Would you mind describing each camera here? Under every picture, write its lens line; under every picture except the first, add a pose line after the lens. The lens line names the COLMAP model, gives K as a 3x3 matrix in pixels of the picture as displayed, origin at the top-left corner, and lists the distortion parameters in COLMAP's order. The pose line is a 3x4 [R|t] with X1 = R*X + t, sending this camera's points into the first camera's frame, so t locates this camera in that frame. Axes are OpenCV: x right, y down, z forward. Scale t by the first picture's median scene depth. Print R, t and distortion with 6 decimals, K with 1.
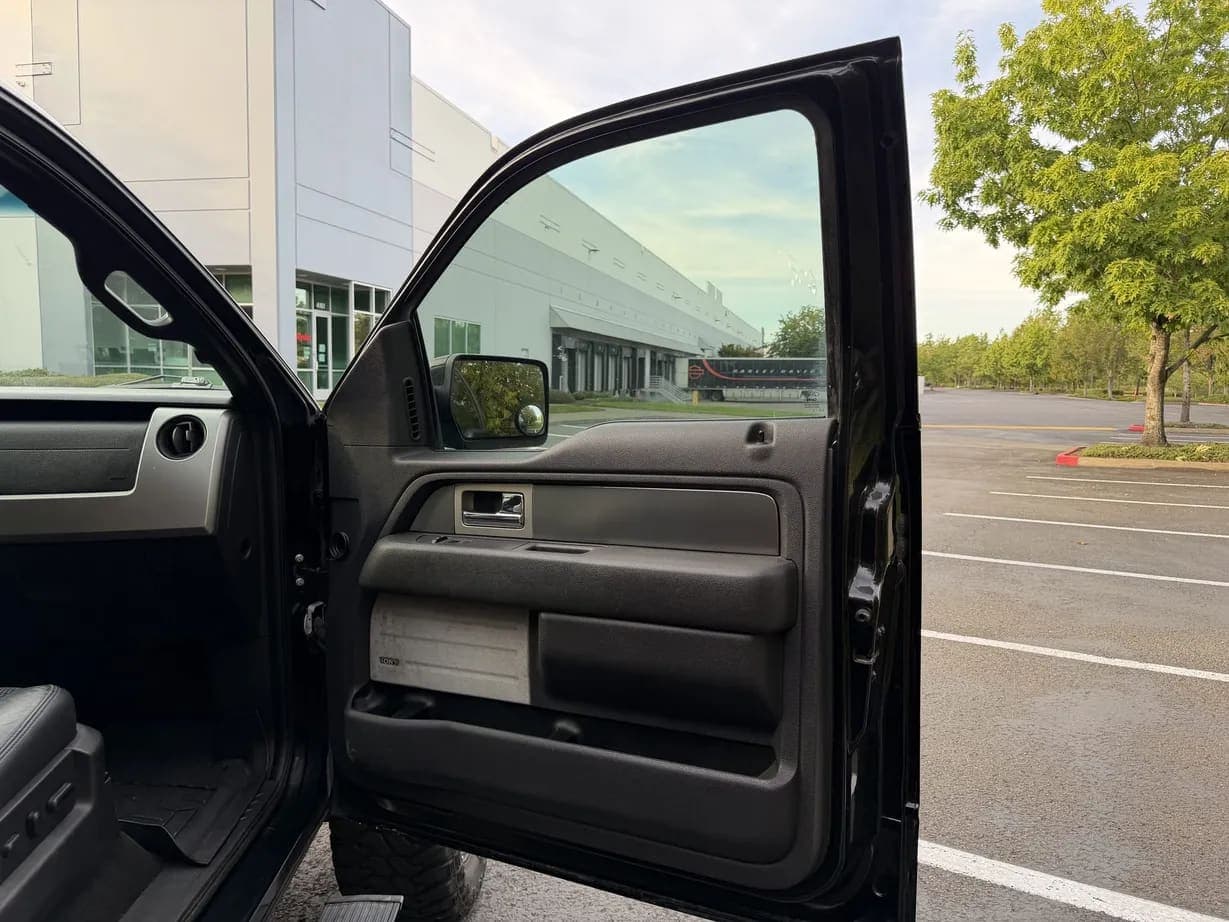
lens RADIAL K [[898.5, 0, 616.4], [0, 898.5, 435.6], [0, 0, 1]] dist [0.007490, 0.001923]
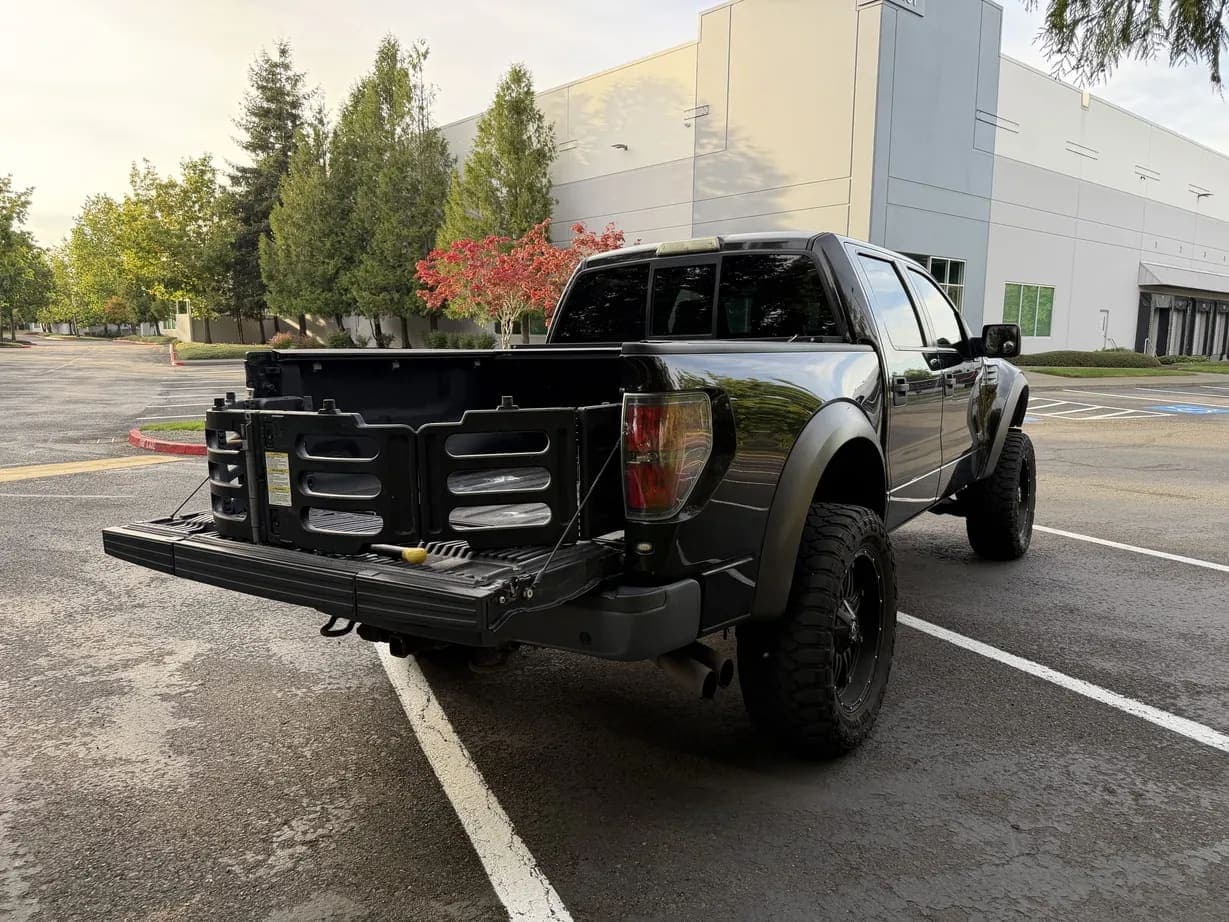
lens RADIAL K [[867.5, 0, 614.5], [0, 867.5, 461.0], [0, 0, 1]] dist [0.006003, -0.001303]
pose [[0.813229, 0.068891, -0.577851, 0.026518], [-0.029929, 0.996605, 0.076694, 0.011922], [0.581173, -0.045075, 0.812530, -0.148360]]
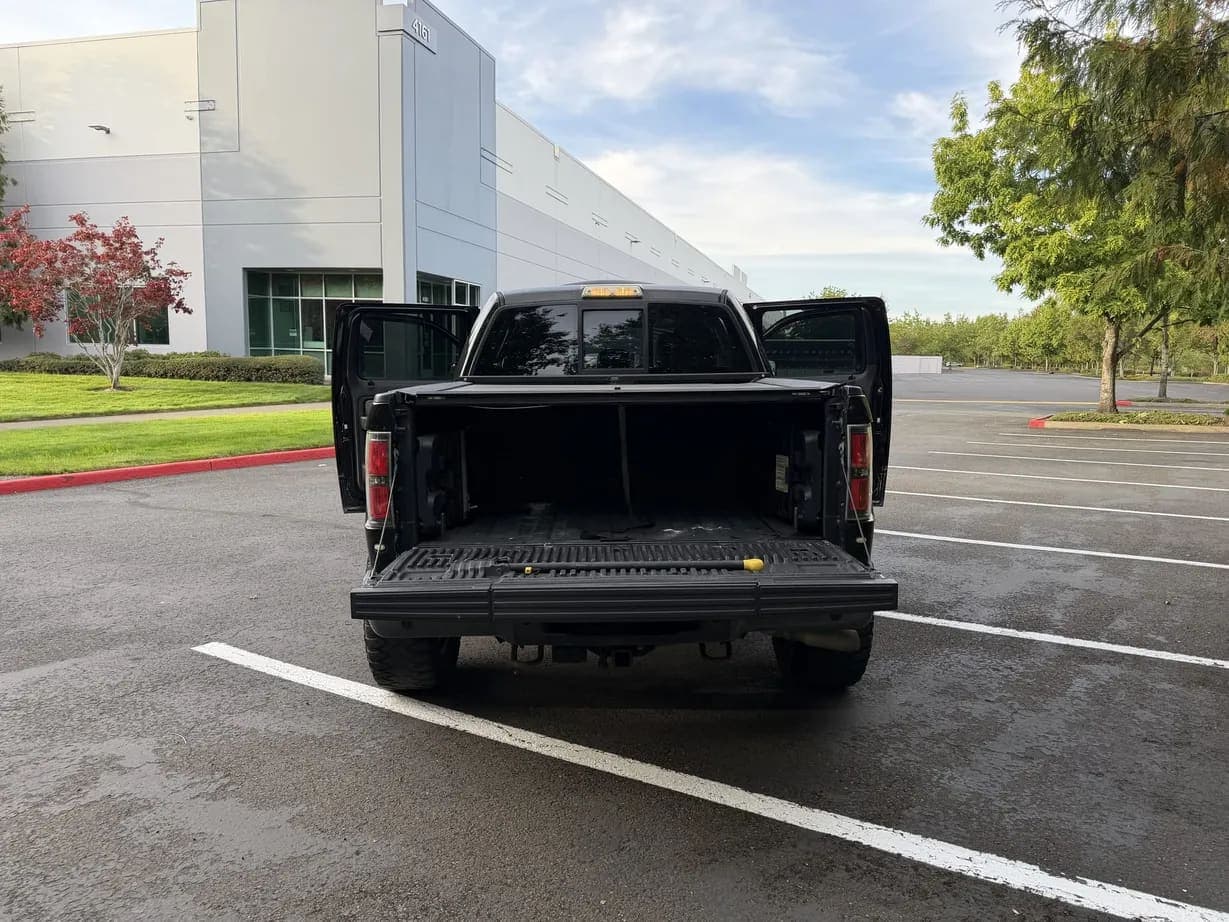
lens RADIAL K [[863.5, 0, 618.7], [0, 863.5, 437.3], [0, 0, 1]] dist [0.035463, -0.036813]
pose [[0.999608, 0.003152, -0.027828, -0.046584], [-0.002383, 0.999616, 0.027613, 0.010206], [0.027904, -0.027536, 0.999231, -0.191790]]
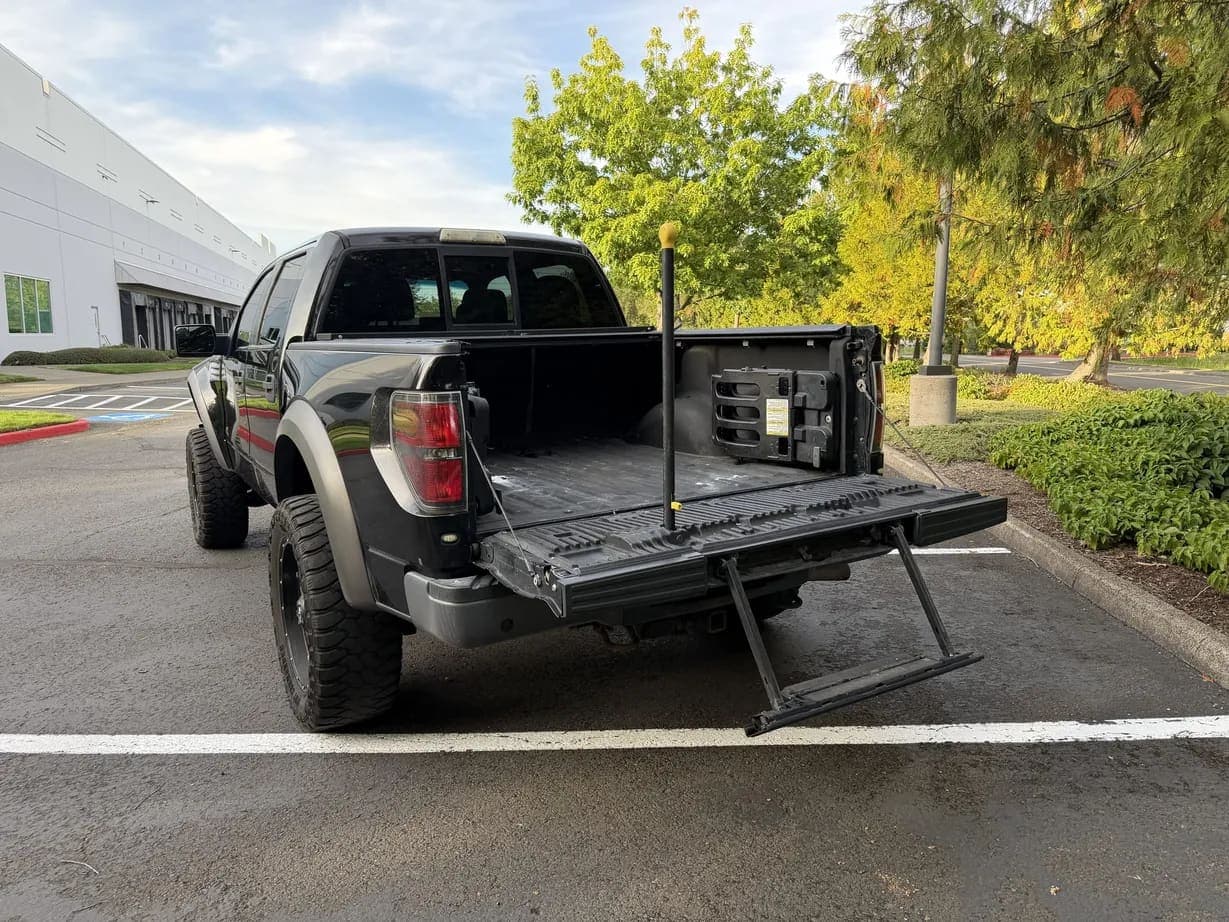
lens RADIAL K [[850.2, 0, 623.0], [0, 850.2, 465.1], [0, 0, 1]] dist [0.047198, -0.058229]
pose [[0.878165, -0.089579, 0.469895, -0.104068], [0.049053, 0.993995, 0.097819, 0.012597], [-0.475836, -0.062852, 0.877286, -0.164920]]
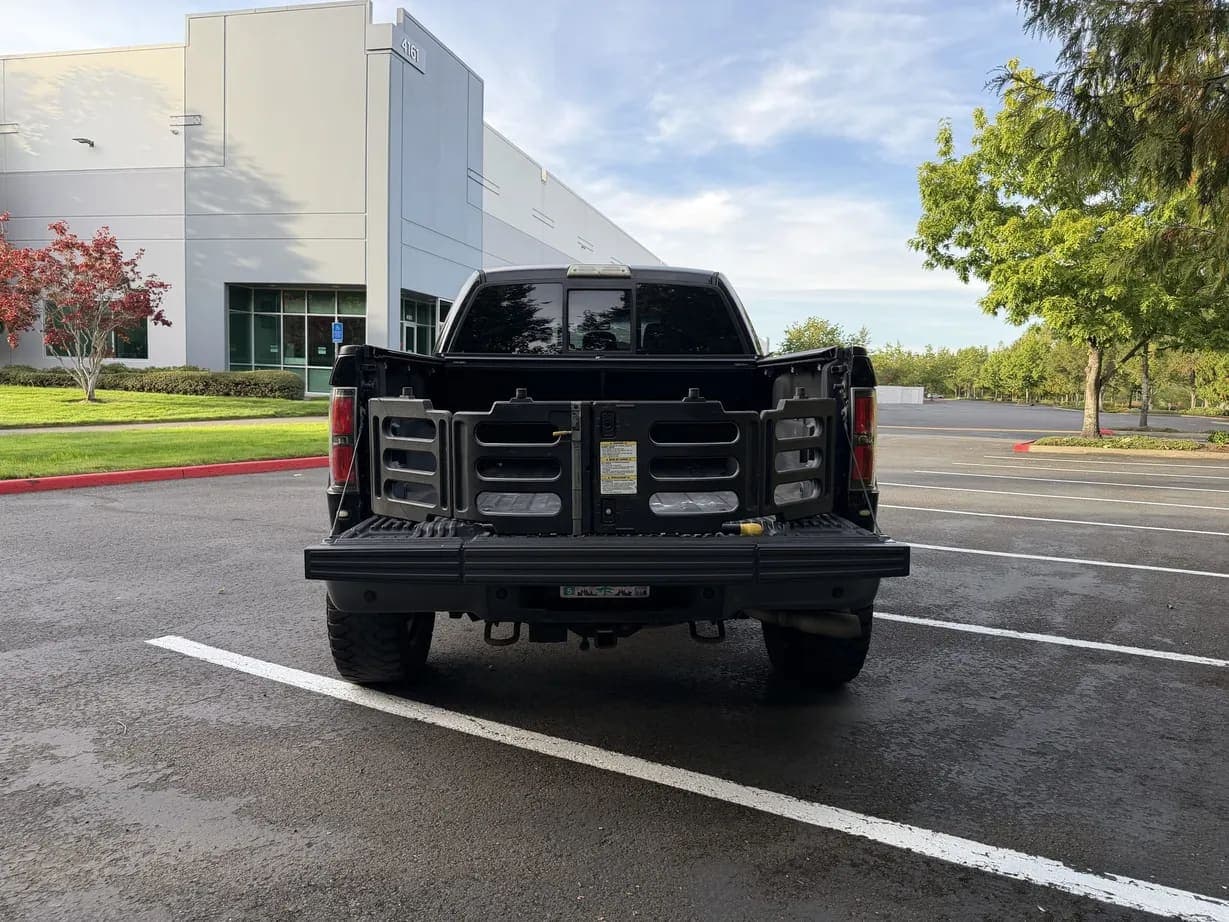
lens RADIAL K [[865.9, 0, 616.0], [0, 865.9, 437.6], [0, 0, 1]] dist [0.025190, -0.025924]
pose [[0.999820, 0.014596, -0.012098, -0.047022], [-0.014632, 0.999889, -0.002903, 0.018319], [0.012054, 0.003079, 0.999923, -0.183833]]
